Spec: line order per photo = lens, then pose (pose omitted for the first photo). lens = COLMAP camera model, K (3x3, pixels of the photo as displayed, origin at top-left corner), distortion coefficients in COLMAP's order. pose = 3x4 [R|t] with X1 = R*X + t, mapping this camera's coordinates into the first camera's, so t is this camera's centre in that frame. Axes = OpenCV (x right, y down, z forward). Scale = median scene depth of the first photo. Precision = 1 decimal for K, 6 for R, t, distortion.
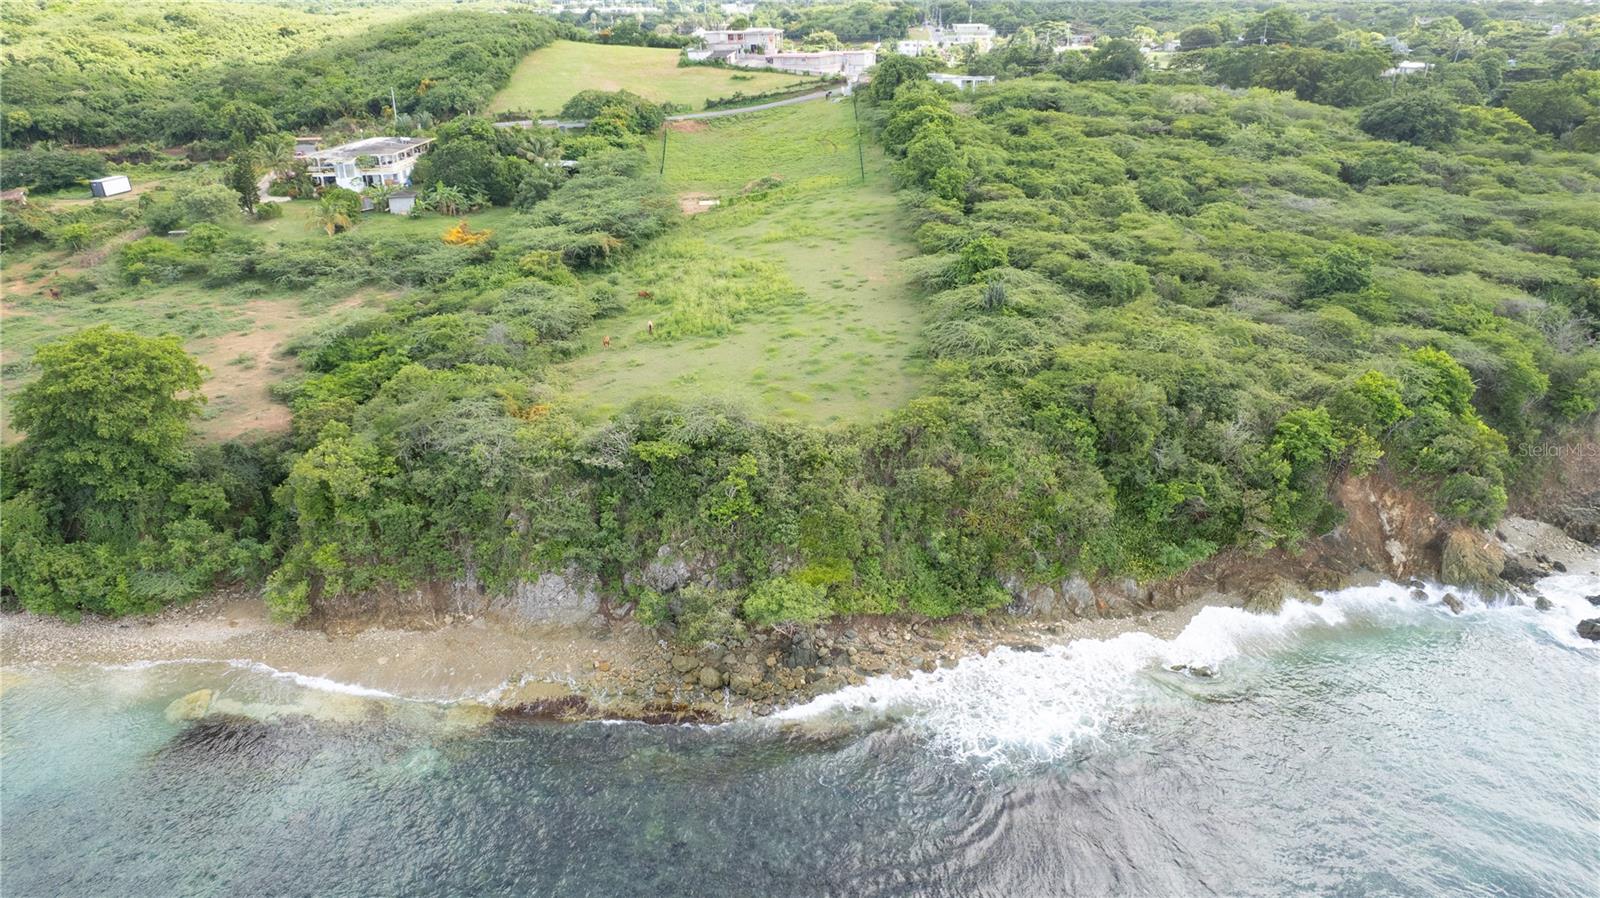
lens RADIAL K [[1058.4, 0, 800.0], [0, 1058.4, 449.0], [0, 0, 1]] dist [-0.081827, 0.088184]
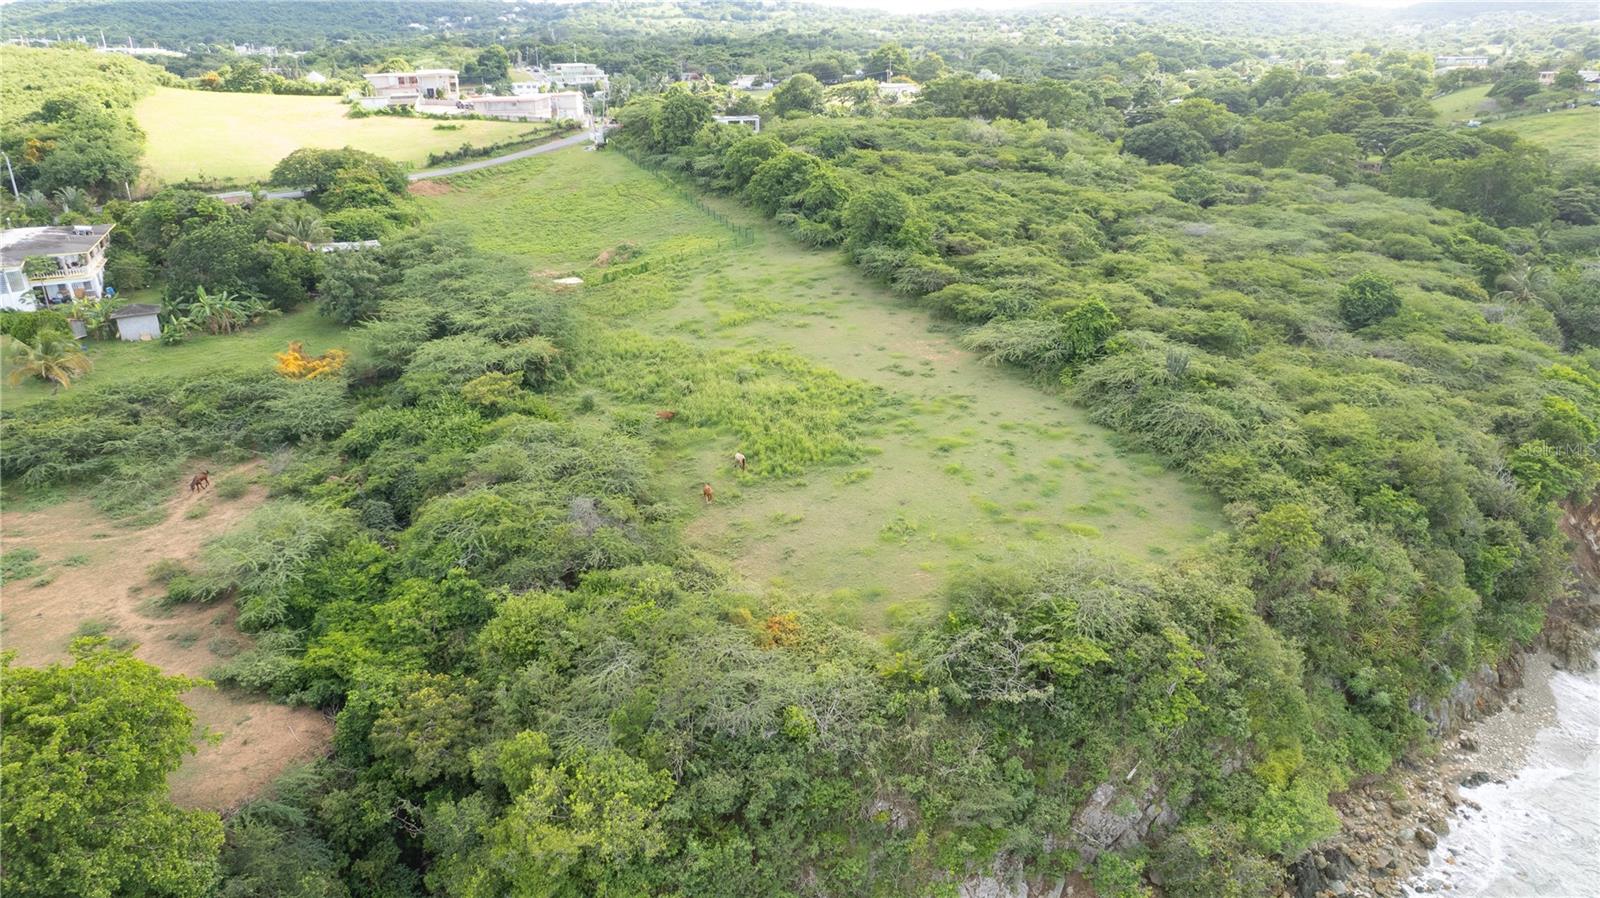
lens RADIAL K [[1055.7, 0, 798.6], [0, 1055.7, 440.8], [0, 0, 1]] dist [-0.074632, 0.069185]
pose [[0.895529, -0.154482, 0.417329, -0.344638], [0.171643, 0.985152, -0.003650, -0.101603], [-0.410568, 0.074900, 0.908748, 0.265755]]
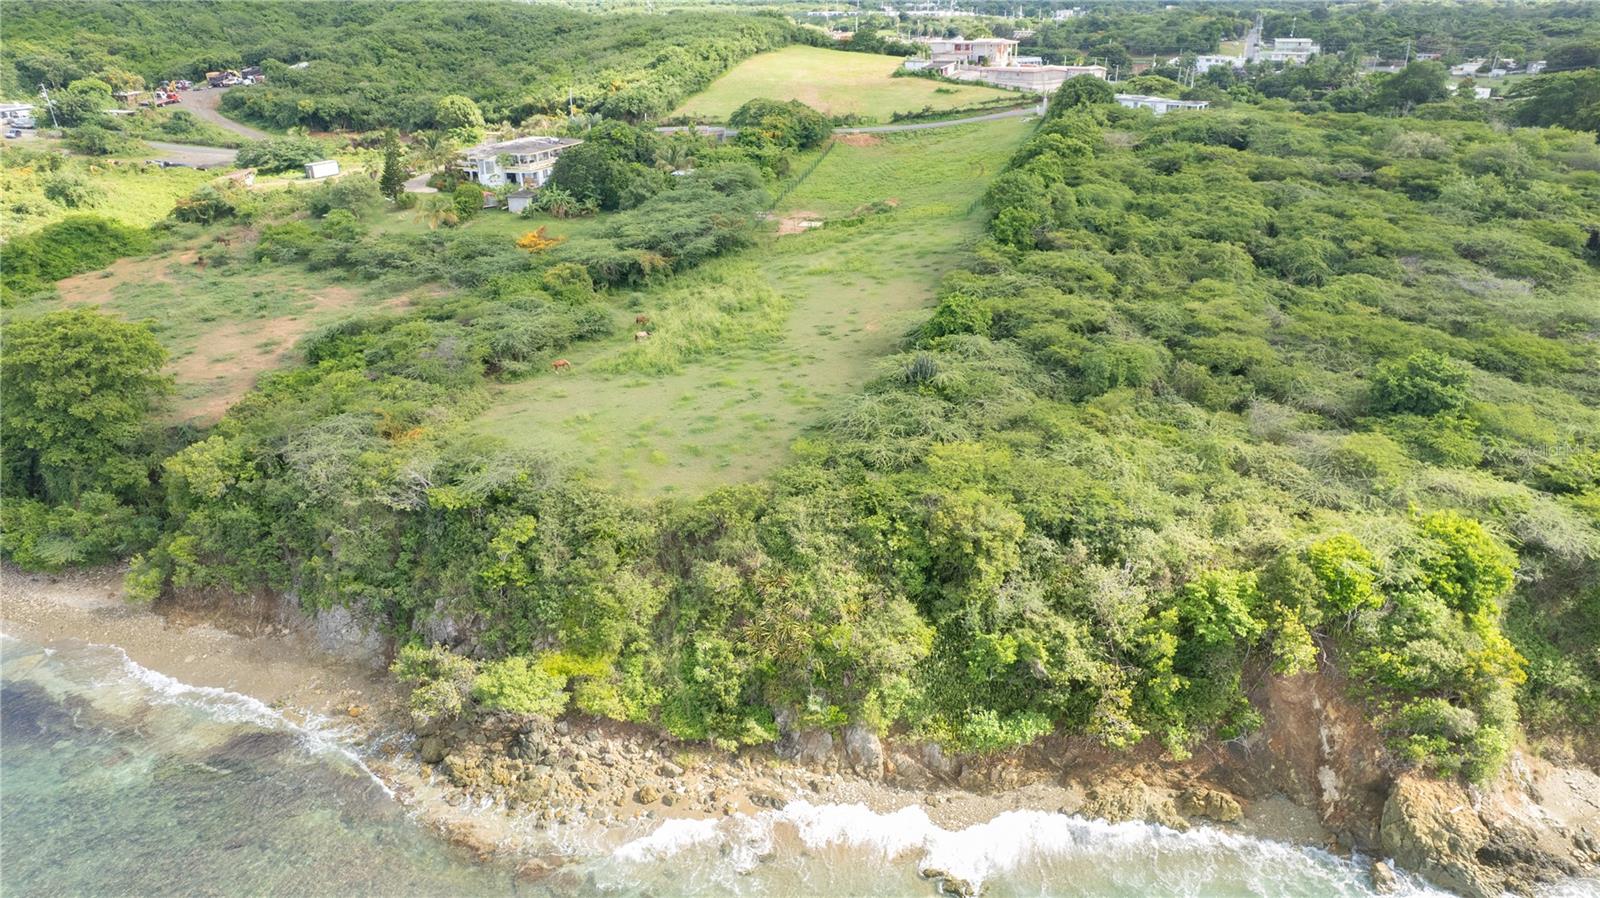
lens RADIAL K [[1055.7, 0, 798.6], [0, 1055.7, 440.8], [0, 0, 1]] dist [-0.074632, 0.069185]
pose [[0.942771, 0.136162, -0.304371, 0.269052], [-0.138372, 0.990276, 0.014406, -0.064996], [0.303373, 0.028535, 0.952444, 0.122259]]
